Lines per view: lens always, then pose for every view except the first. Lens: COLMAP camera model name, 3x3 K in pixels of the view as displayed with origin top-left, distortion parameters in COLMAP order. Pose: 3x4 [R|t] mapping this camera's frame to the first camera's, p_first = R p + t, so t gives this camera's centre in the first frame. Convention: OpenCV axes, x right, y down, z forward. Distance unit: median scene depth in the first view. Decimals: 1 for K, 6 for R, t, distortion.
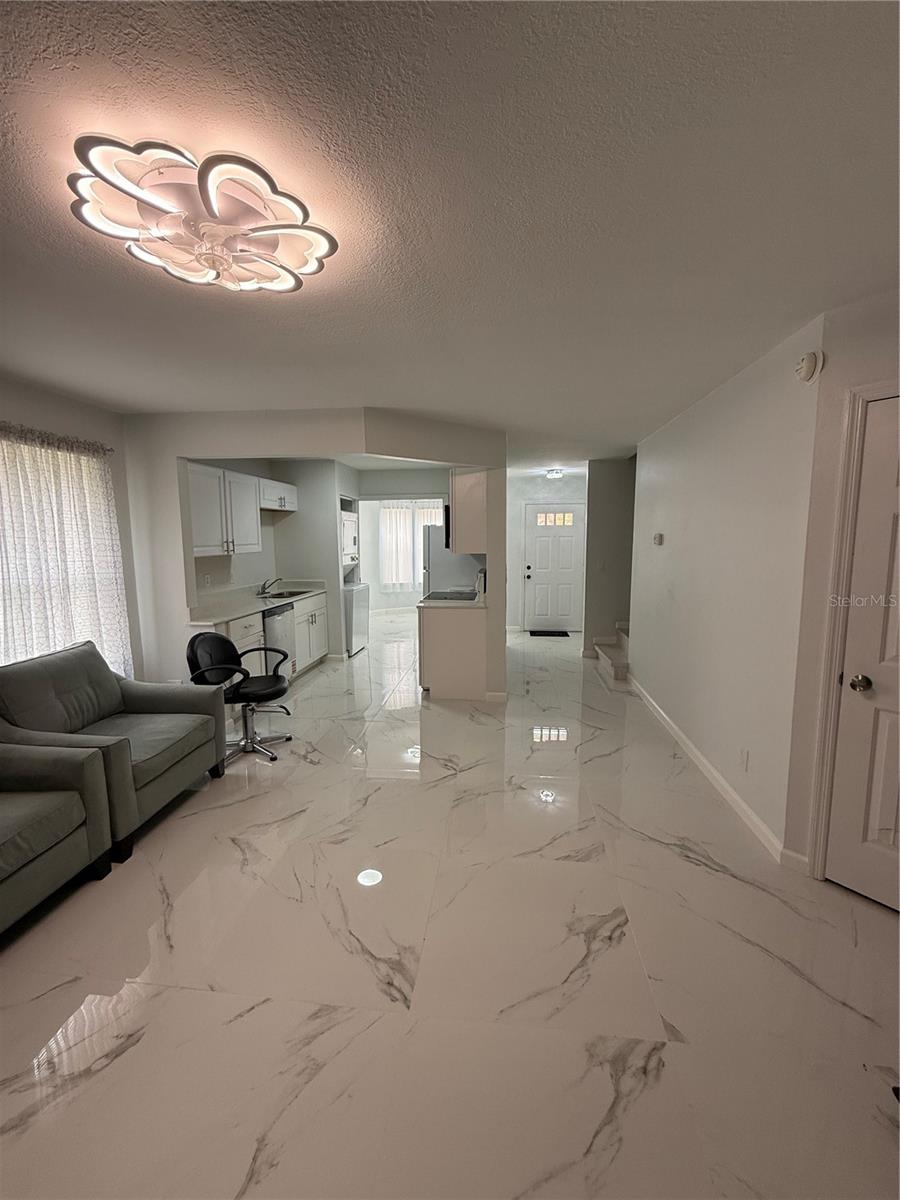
lens RADIAL K [[478.6, 0, 450.0], [0, 478.6, 600.0], [0, 0, 1]] dist [0.001608, 0.000224]
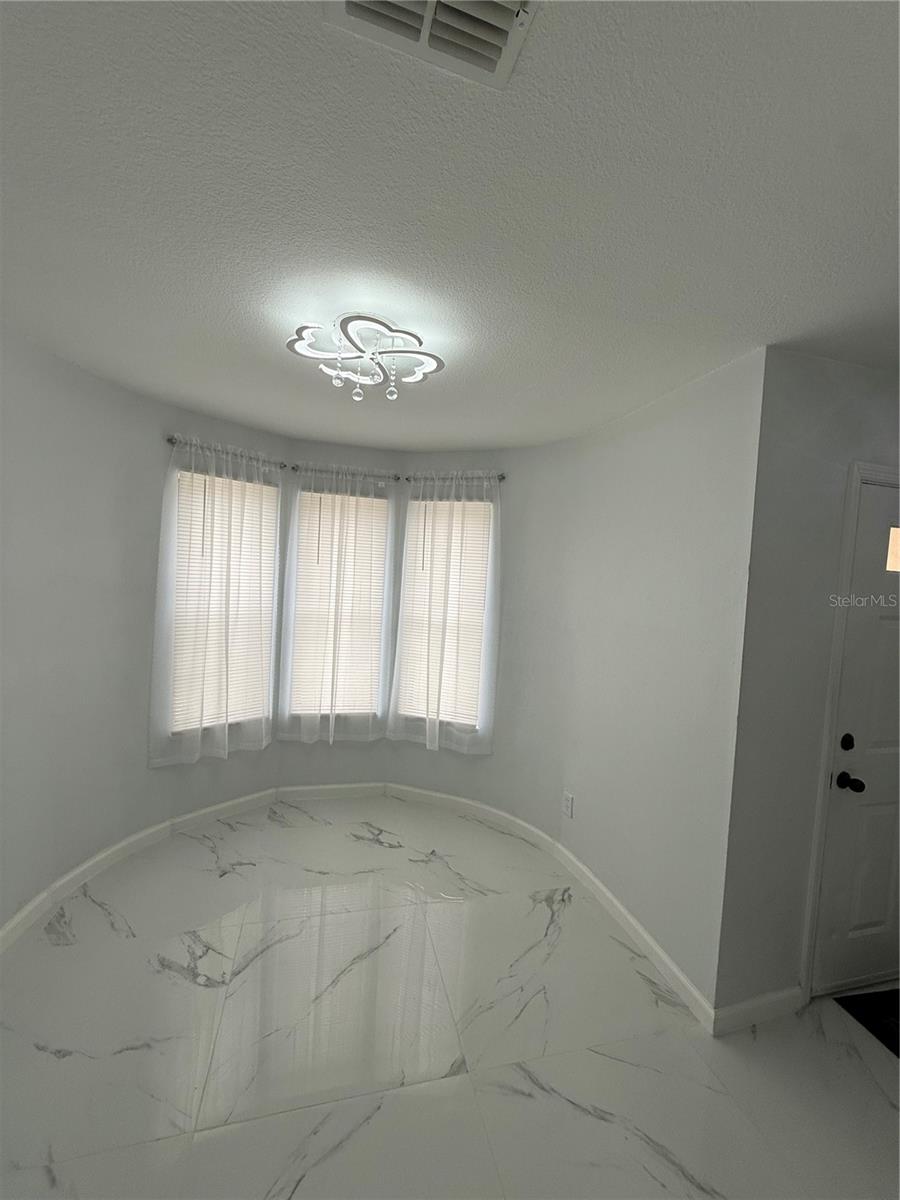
lens RADIAL K [[478.6, 0, 450.0], [0, 478.6, 600.0], [0, 0, 1]] dist [0.001608, 0.000224]
pose [[0.930280, 0.044769, 0.364108, -0.156198], [-0.018867, 0.997051, -0.074388, -0.162993], [-0.366365, 0.062332, 0.928381, 1.169909]]
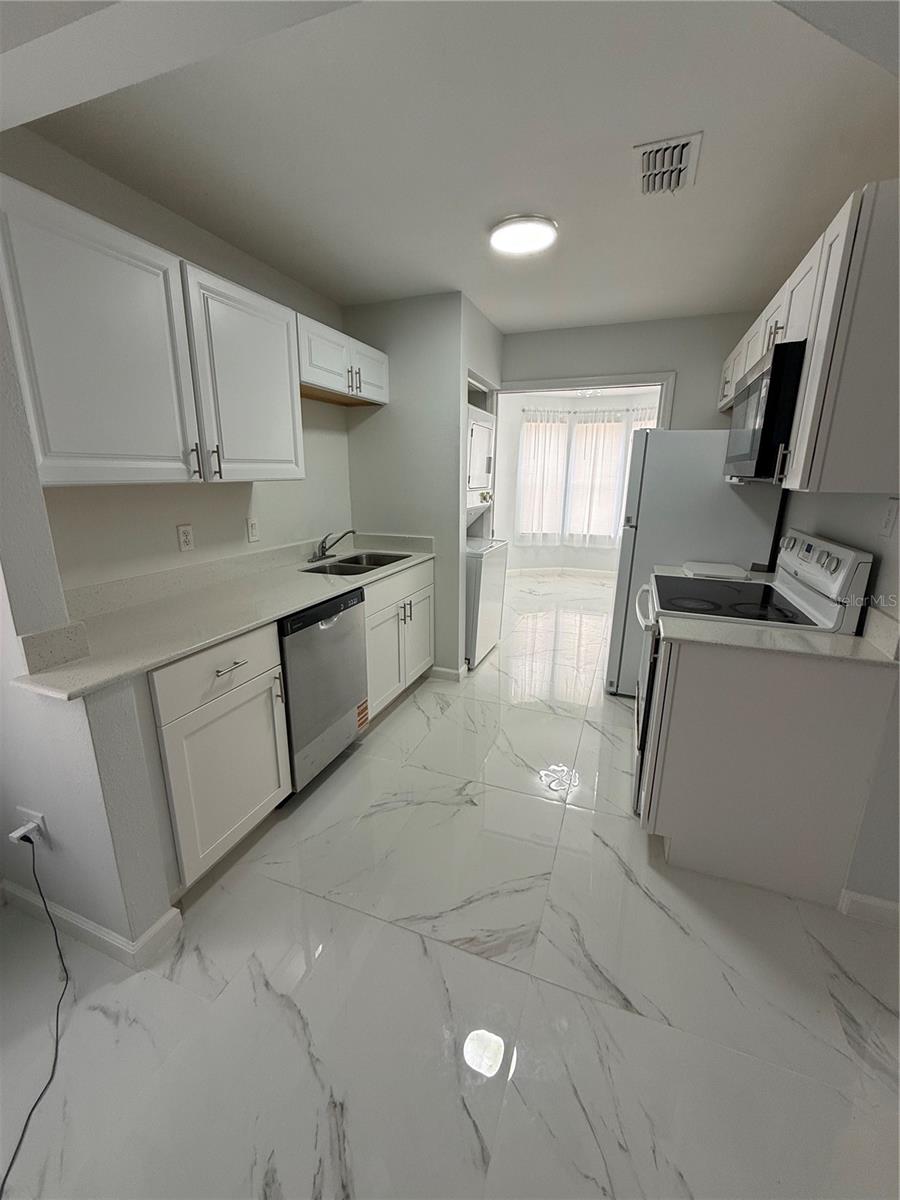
lens RADIAL K [[478.6, 0, 450.0], [0, 478.6, 600.0], [0, 0, 1]] dist [0.001608, 0.000224]
pose [[0.969364, 0.077261, -0.233161, -0.115061], [-0.046714, 0.989906, 0.133805, -0.045271], [0.241145, -0.118814, 0.963189, 0.491918]]
